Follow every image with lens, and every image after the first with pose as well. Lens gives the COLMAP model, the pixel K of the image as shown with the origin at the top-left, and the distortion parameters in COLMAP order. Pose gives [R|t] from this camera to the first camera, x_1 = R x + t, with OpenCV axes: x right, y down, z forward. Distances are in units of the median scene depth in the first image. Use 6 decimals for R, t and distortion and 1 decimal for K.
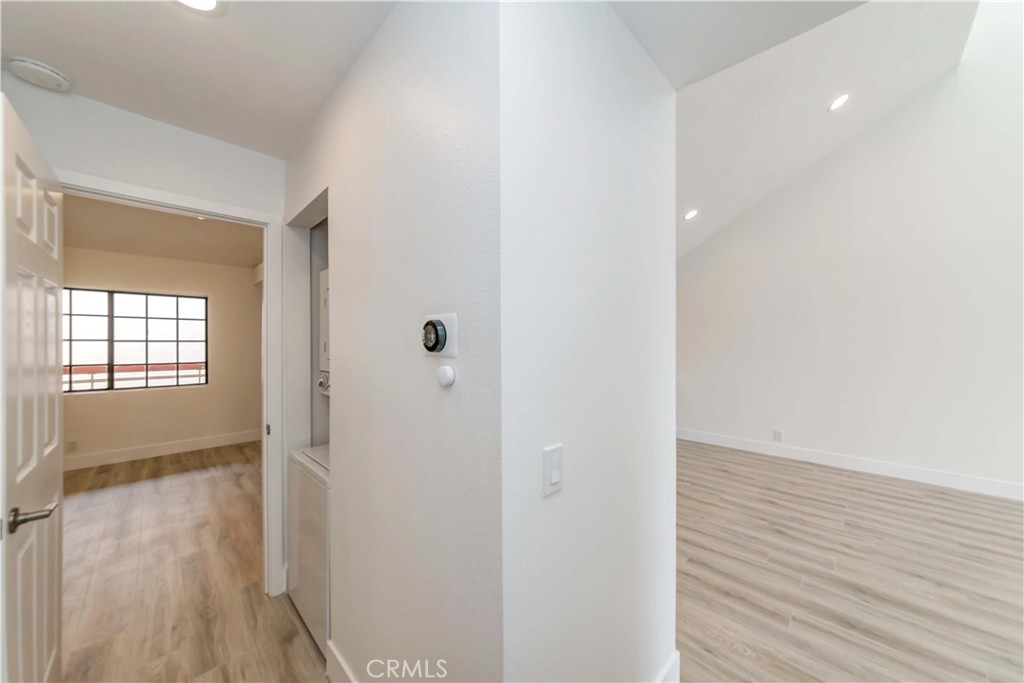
lens RADIAL K [[365.9, 0, 510.1], [0, 365.9, 345.4], [0, 0, 1]] dist [0.004777, -0.000610]
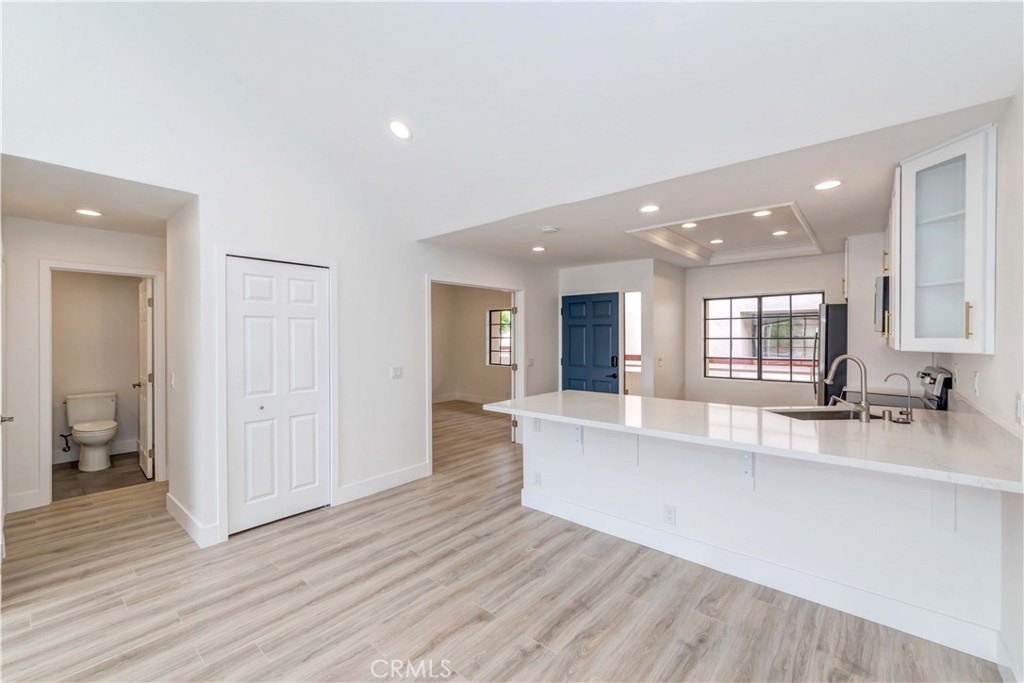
lens RADIAL K [[407.6, 0, 519.6], [0, 407.6, 340.6], [0, 0, 1]] dist [-0.002720, 0.001073]
pose [[0.086882, -0.002333, -0.996216, 0.137813], [0.000398, 0.999997, -0.002308, -0.002000], [0.996219, -0.000196, 0.086882, 0.128520]]
